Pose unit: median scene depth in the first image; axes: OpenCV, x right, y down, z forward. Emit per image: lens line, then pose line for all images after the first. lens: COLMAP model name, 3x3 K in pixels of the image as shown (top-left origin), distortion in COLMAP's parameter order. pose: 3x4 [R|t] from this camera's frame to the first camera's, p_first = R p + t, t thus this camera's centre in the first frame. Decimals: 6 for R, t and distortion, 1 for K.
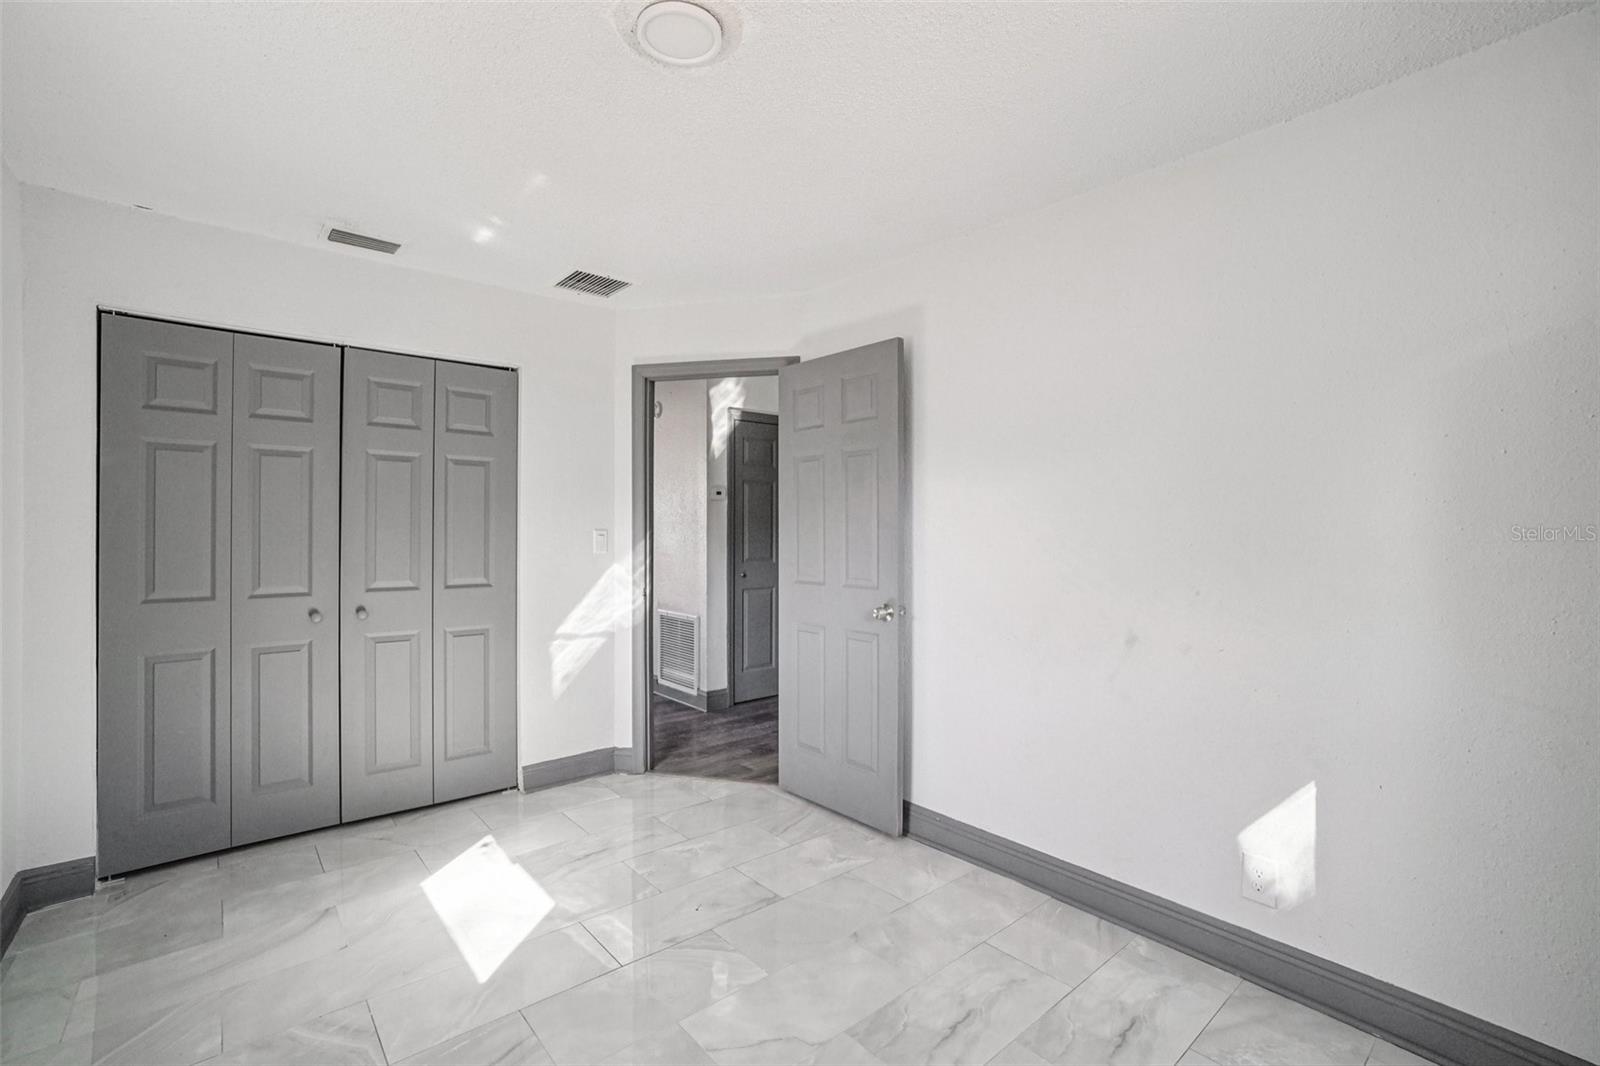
lens RADIAL K [[700.0, 0, 800.5], [0, 700.0, 529.5], [0, 0, 1]] dist [0.110925, 0.000113]
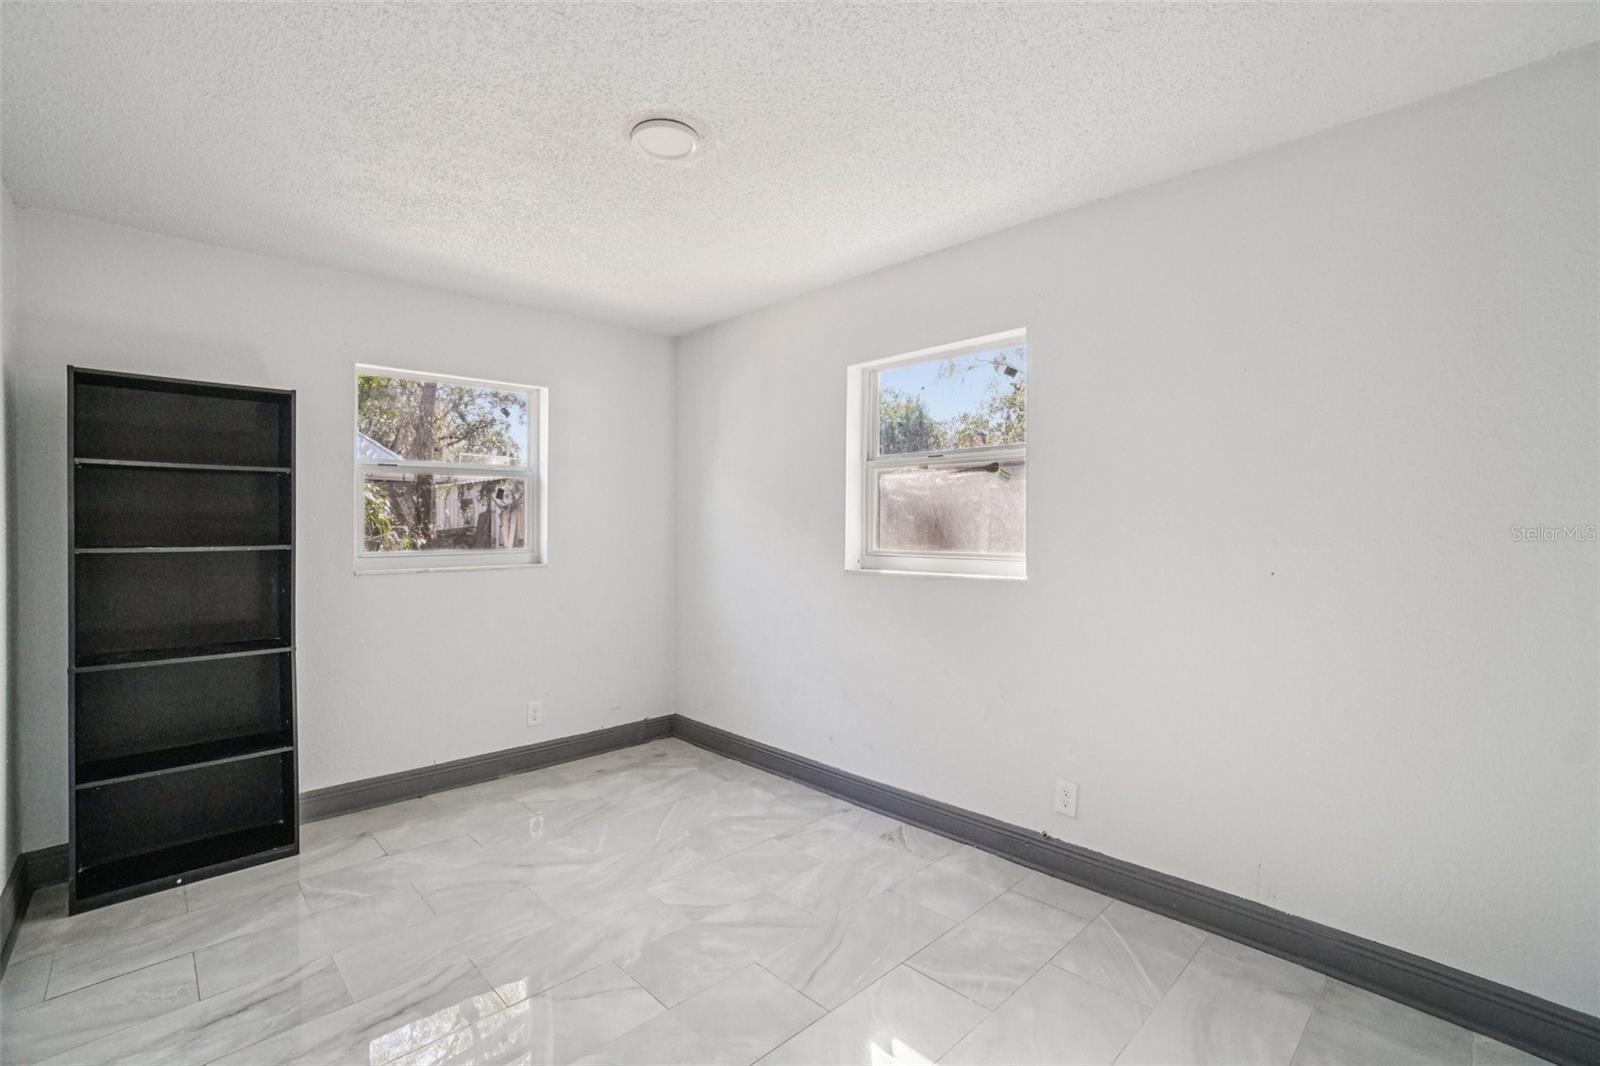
lens RADIAL K [[707.7, 0, 805.8], [0, 707.7, 513.1], [0, 0, 1]] dist [-0.033900, 0.000803]
pose [[-0.999268, 0.008477, -0.037291, -0.319925], [0.008802, 0.999925, -0.008556, -0.005078], [0.037216, -0.008878, -0.999268, 1.928313]]
